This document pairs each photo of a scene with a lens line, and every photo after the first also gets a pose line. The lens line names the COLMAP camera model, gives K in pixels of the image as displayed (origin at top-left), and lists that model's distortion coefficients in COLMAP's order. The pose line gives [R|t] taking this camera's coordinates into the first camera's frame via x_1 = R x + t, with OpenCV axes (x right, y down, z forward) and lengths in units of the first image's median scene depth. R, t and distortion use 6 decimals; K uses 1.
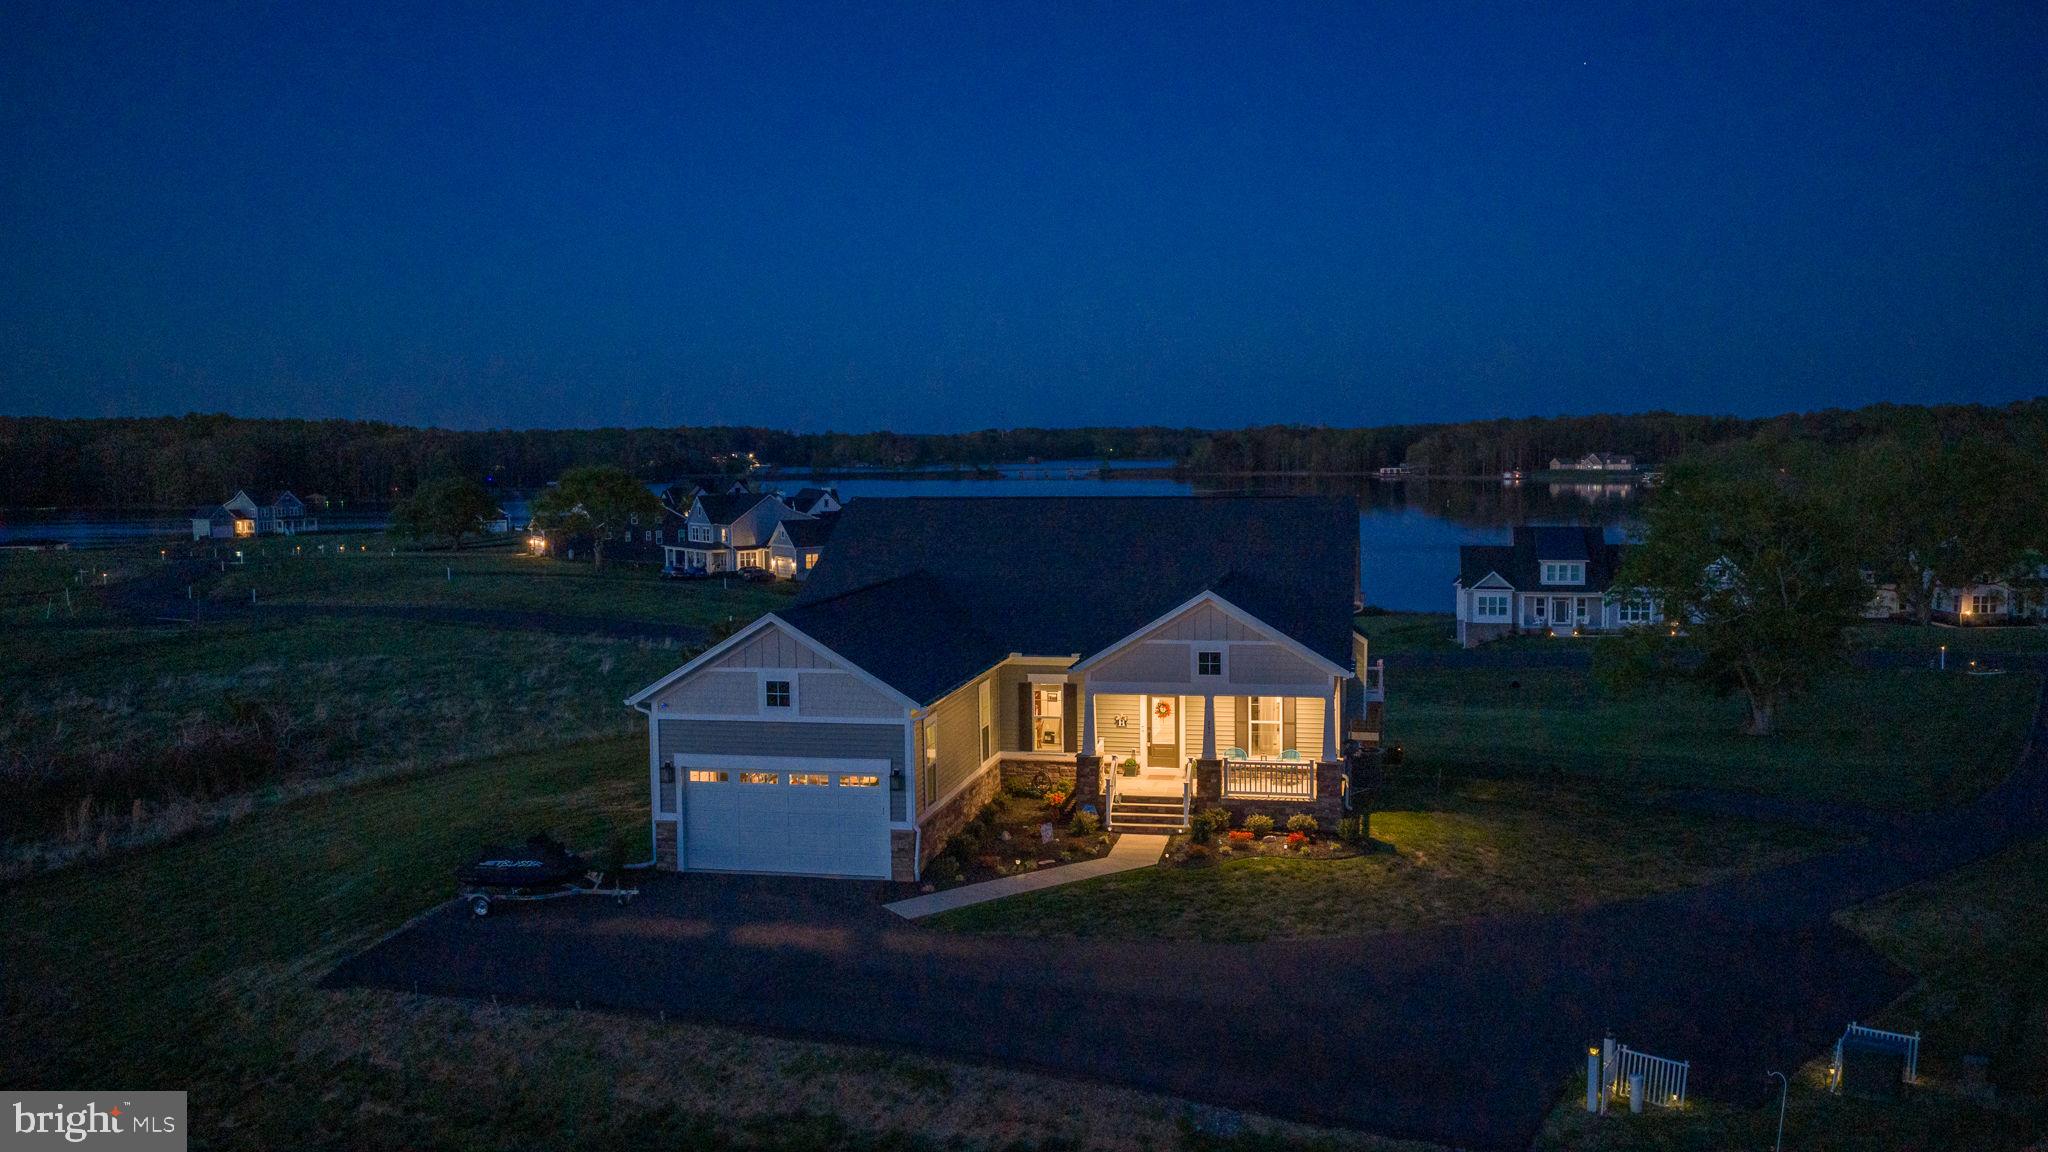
lens RADIAL K [[1706.2, 0, 1031.1], [0, 1706.2, 576.7], [0, 0, 1]] dist [0.013207, -0.002945]
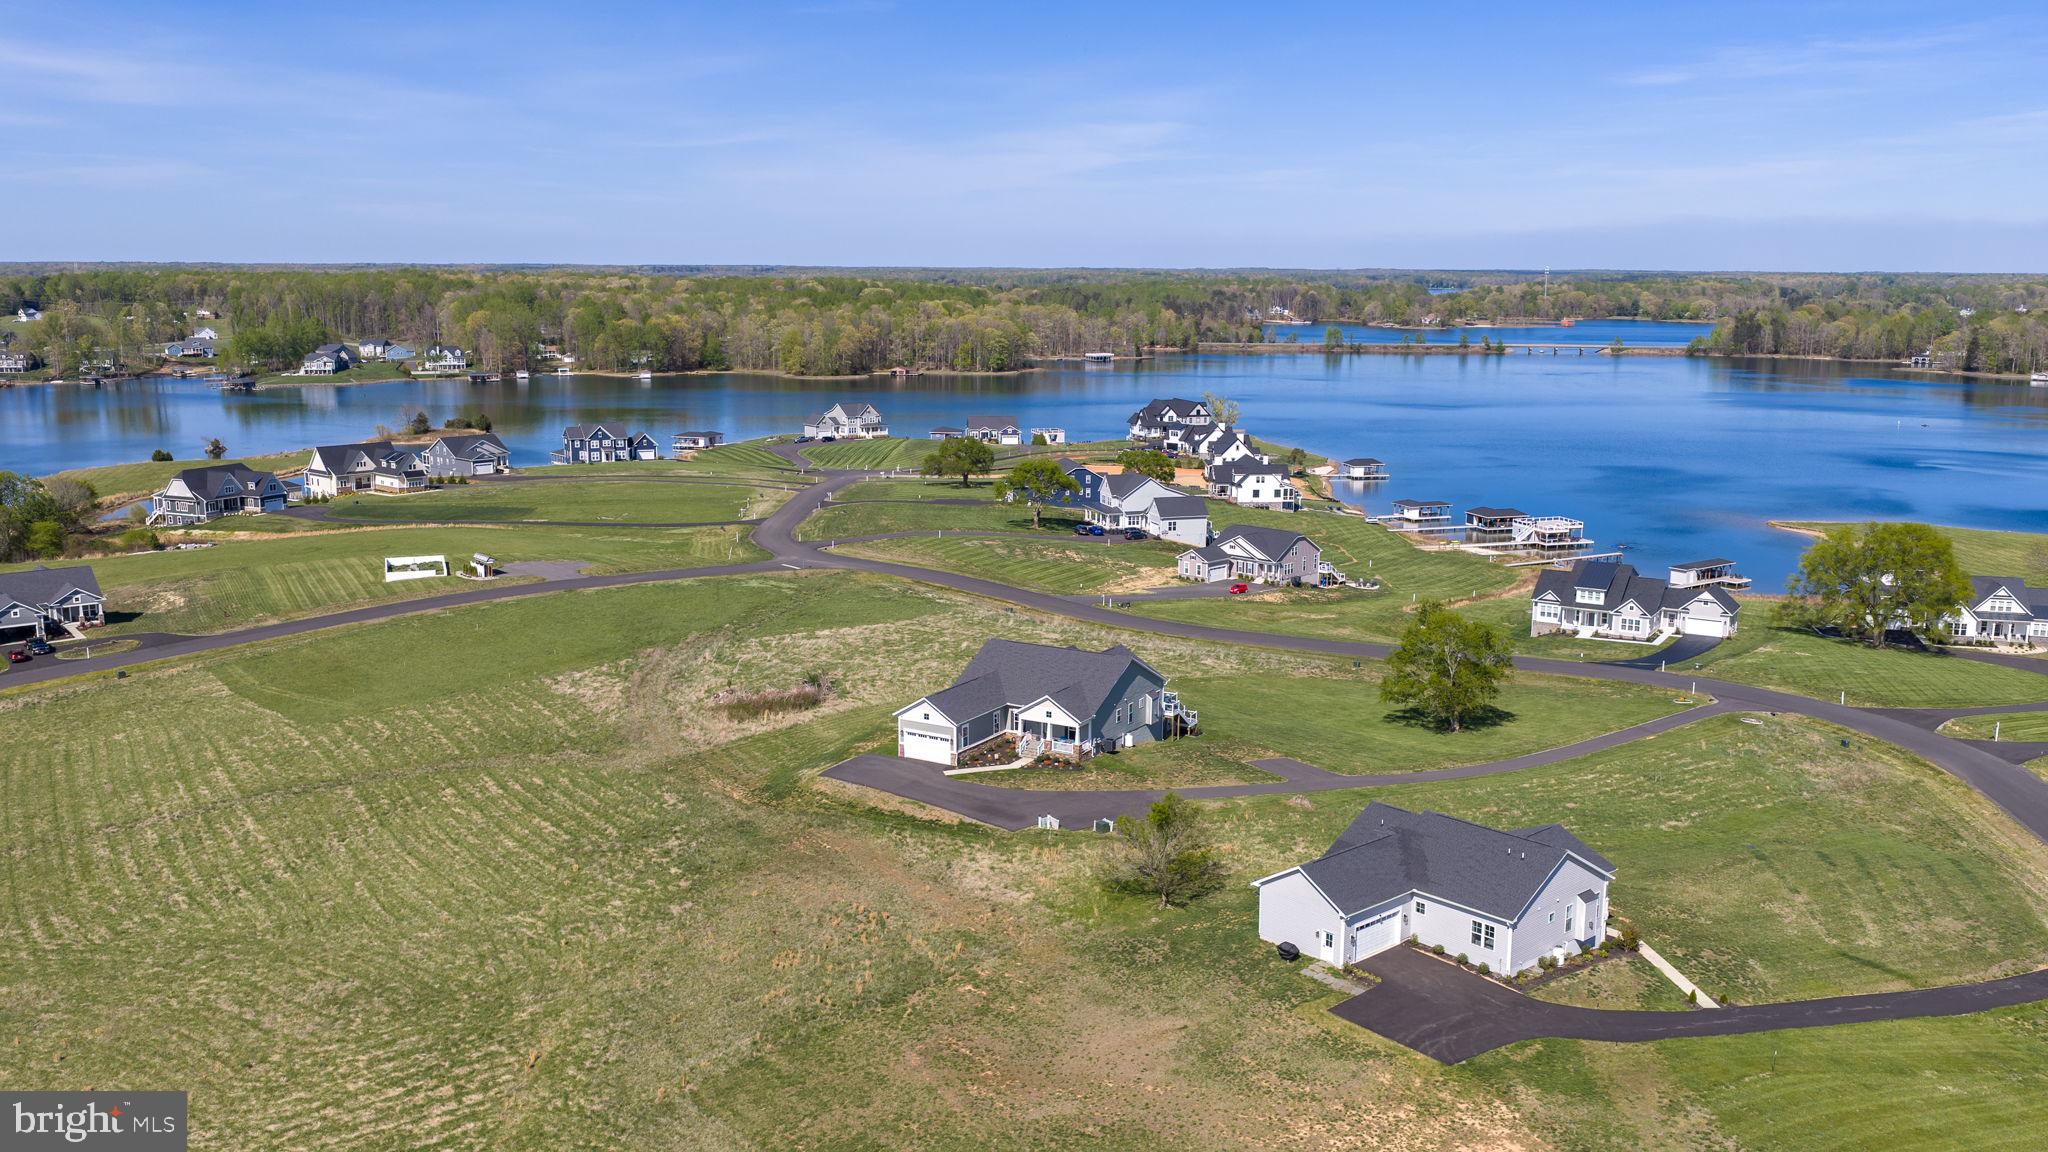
lens RADIAL K [[1694.4, 0, 1026.8], [0, 1694.4, 579.8], [0, 0, 1]] dist [0.028444, -0.062178]
pose [[0.946112, 0.073311, -0.315433, 0.909207], [-0.040624, 0.993213, 0.108988, -0.482469], [0.321282, -0.090300, 0.942669, -1.844889]]
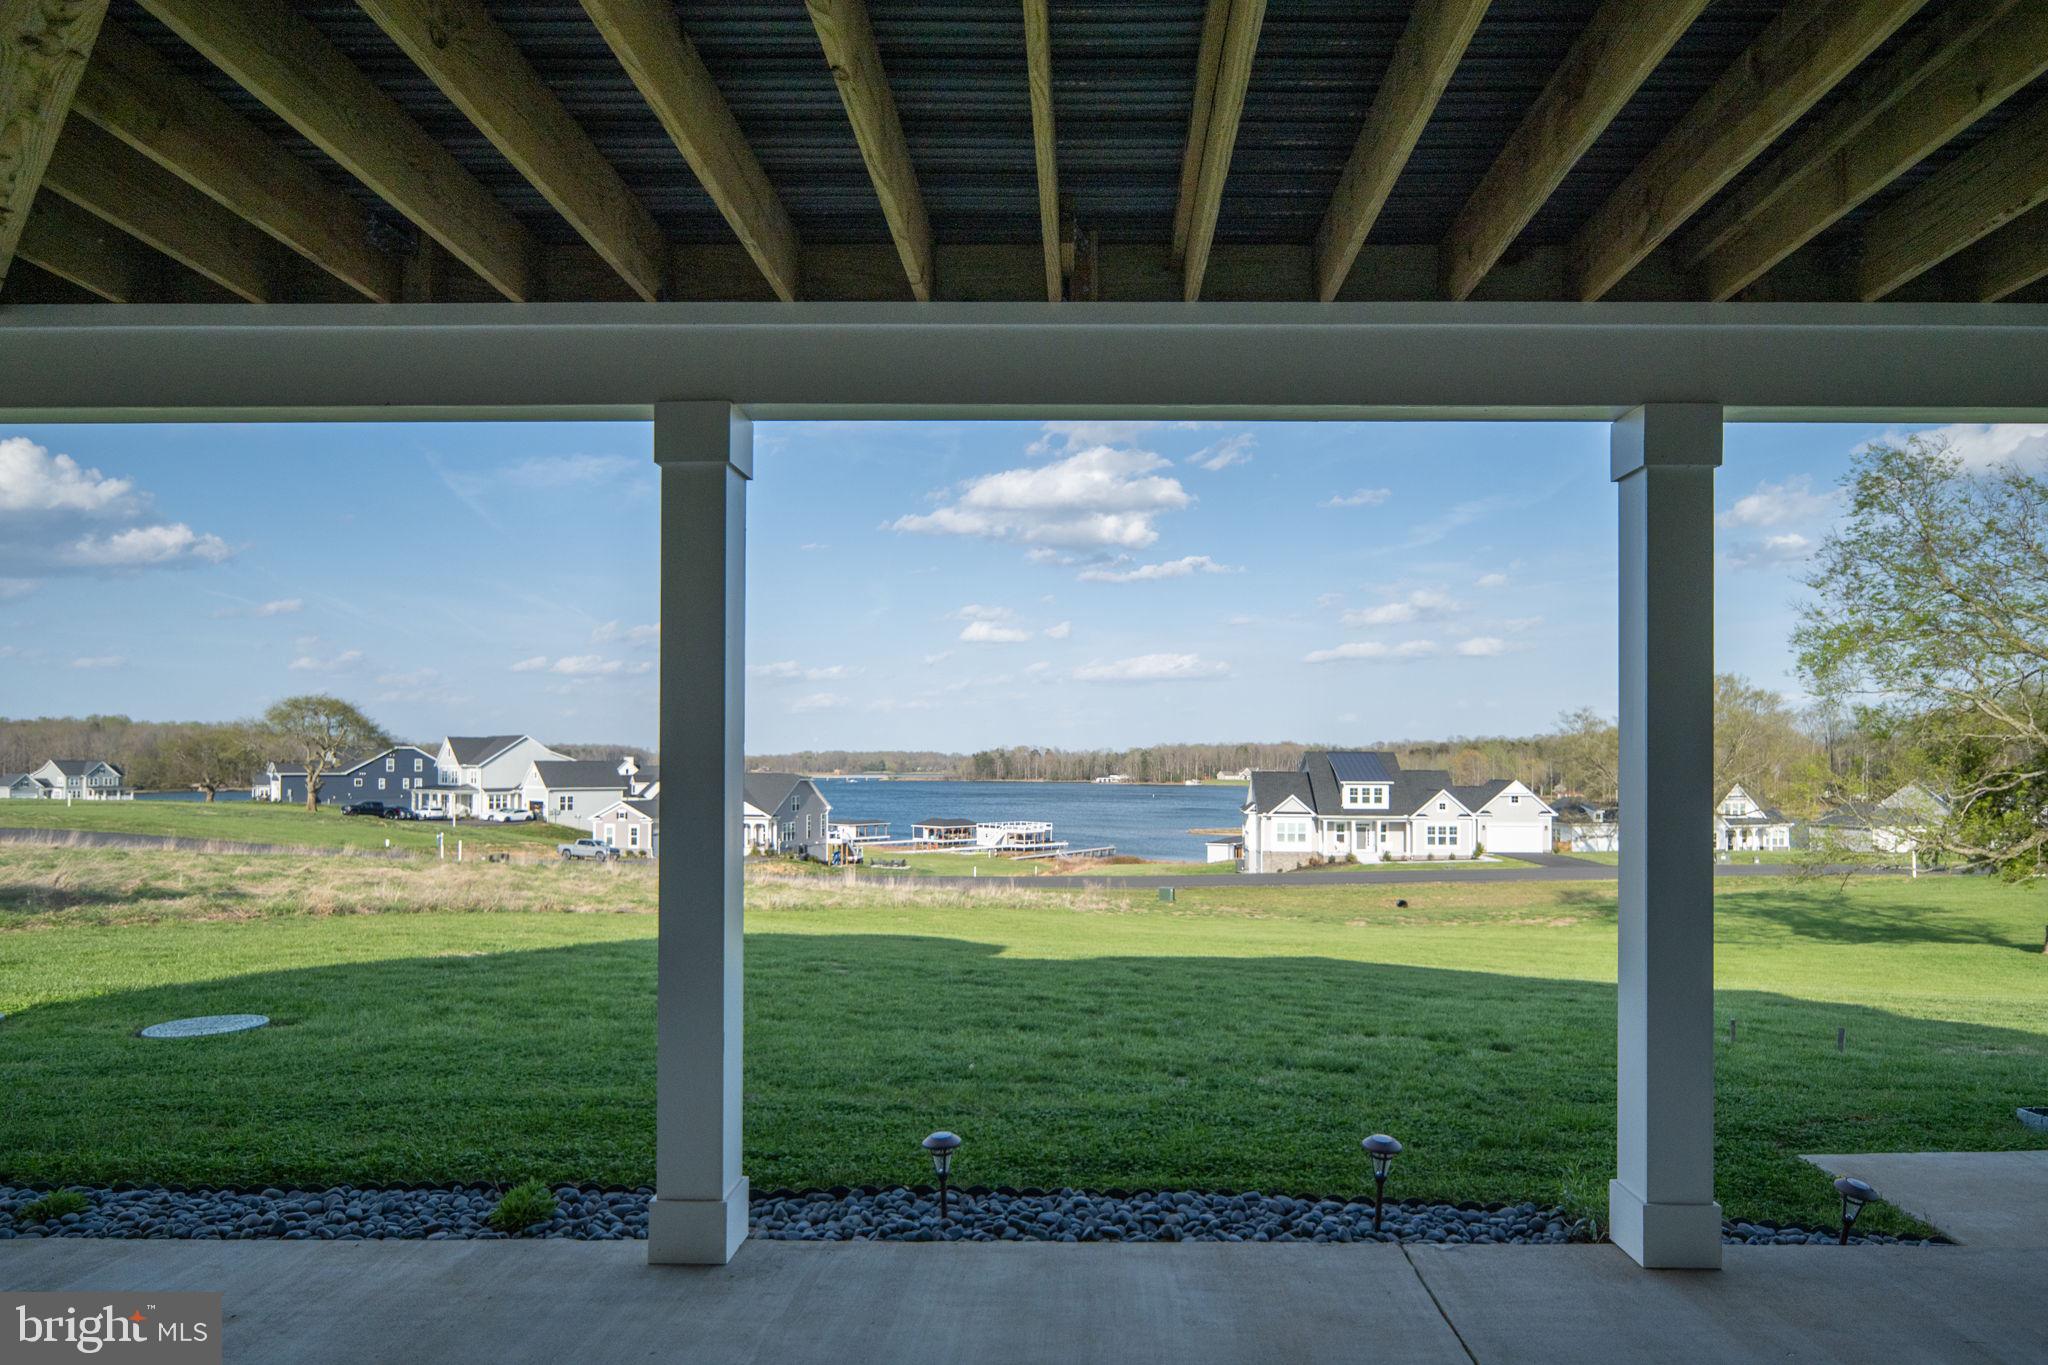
lens RADIAL K [[1212.7, 0, 1086.0], [0, 1212.7, 754.0], [0, 0, 1]] dist [0.000033, 0.000645]
pose [[0.979933, 0.017124, 0.198590, 0.085881], [0.000944, 0.995893, -0.090532, 0.101474], [-0.199324, 0.088902, 0.975893, 1.110764]]
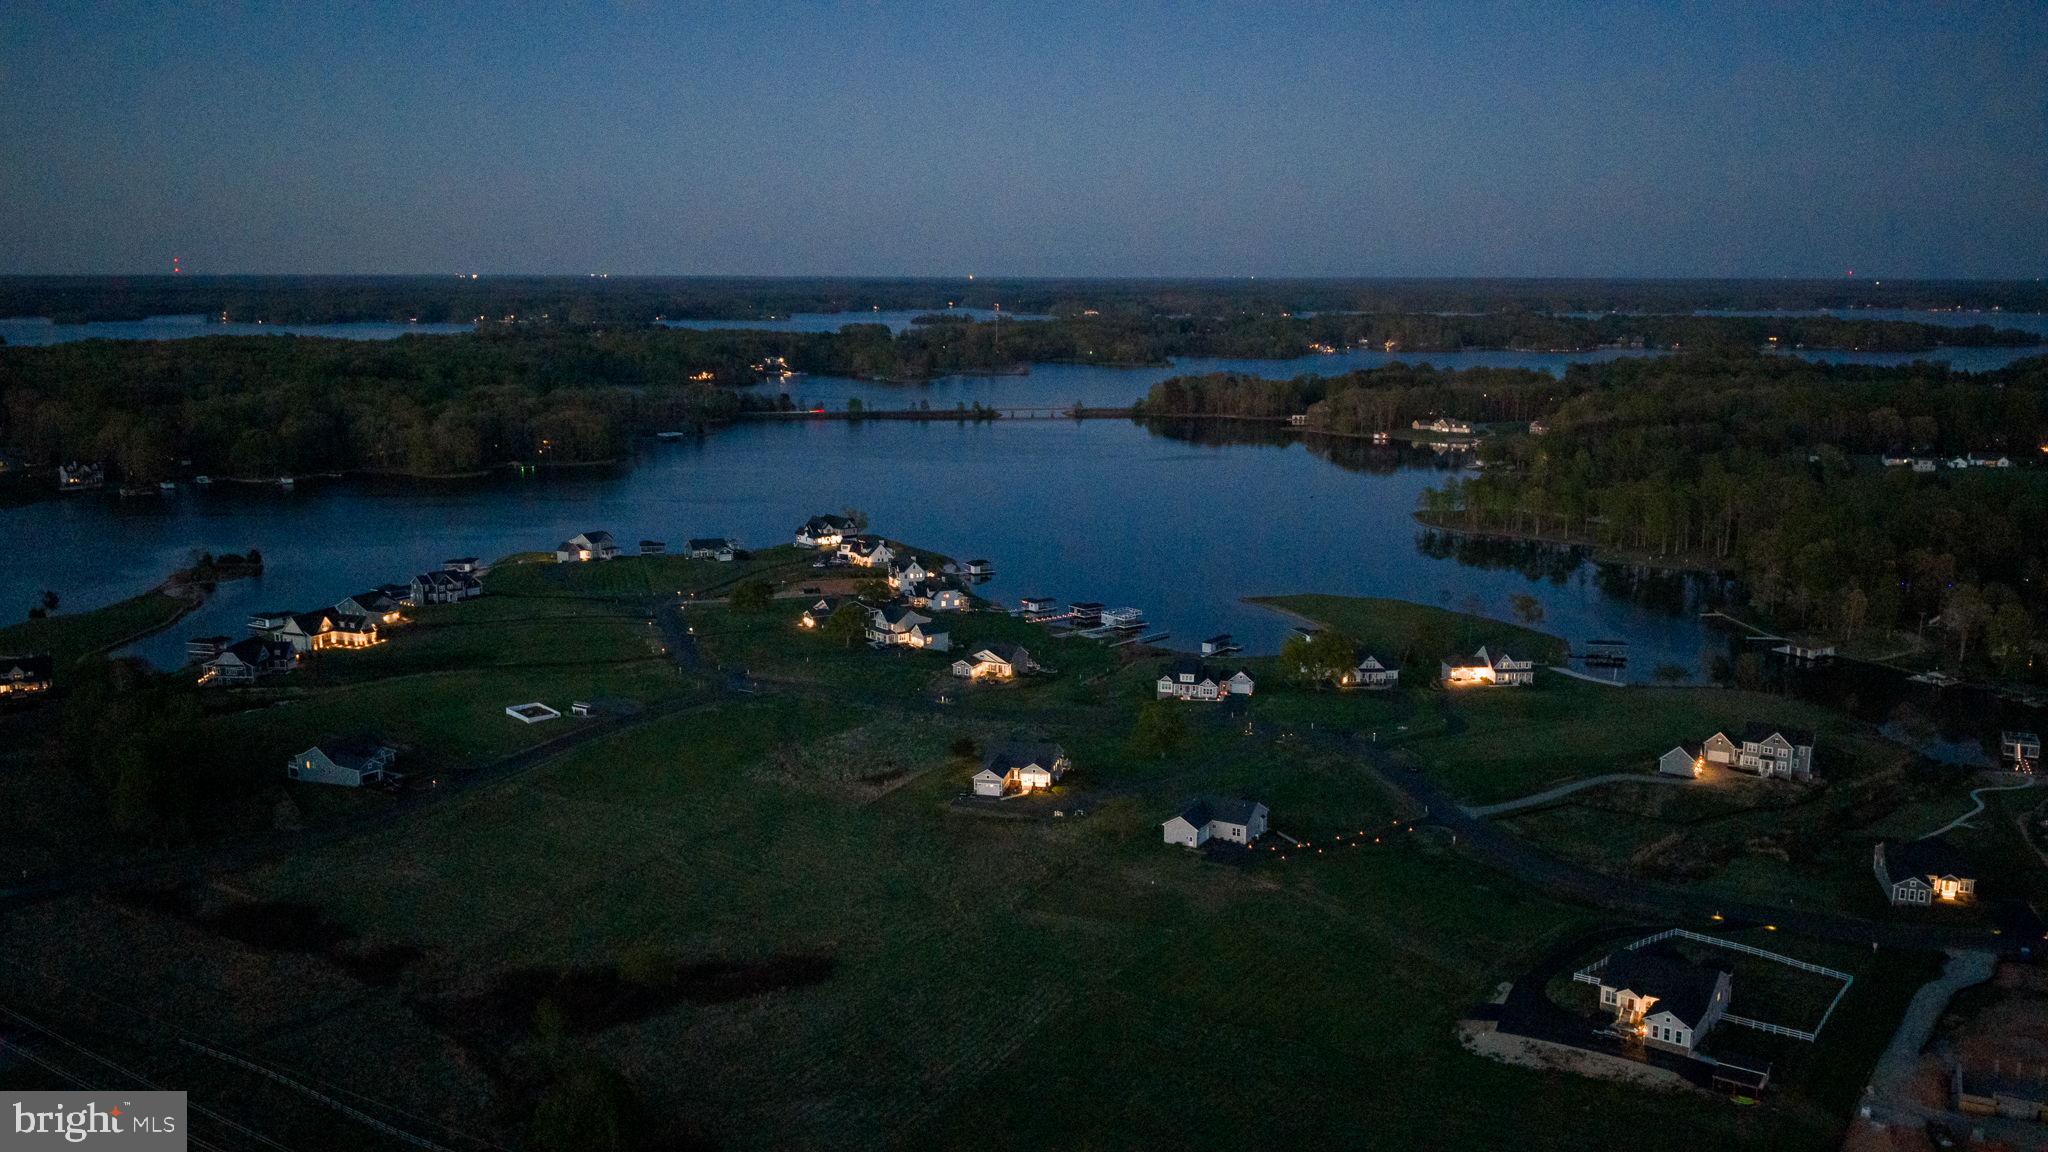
lens RADIAL K [[1694.4, 0, 1026.8], [0, 1694.4, 579.8], [0, 0, 1]] dist [0.028444, -0.062178]
pose [[0.999930, 0.010897, 0.004628, 0.011959], [-0.011310, 0.994795, 0.101266, -1.416209], [-0.003501, -0.101311, 0.994849, -5.929788]]
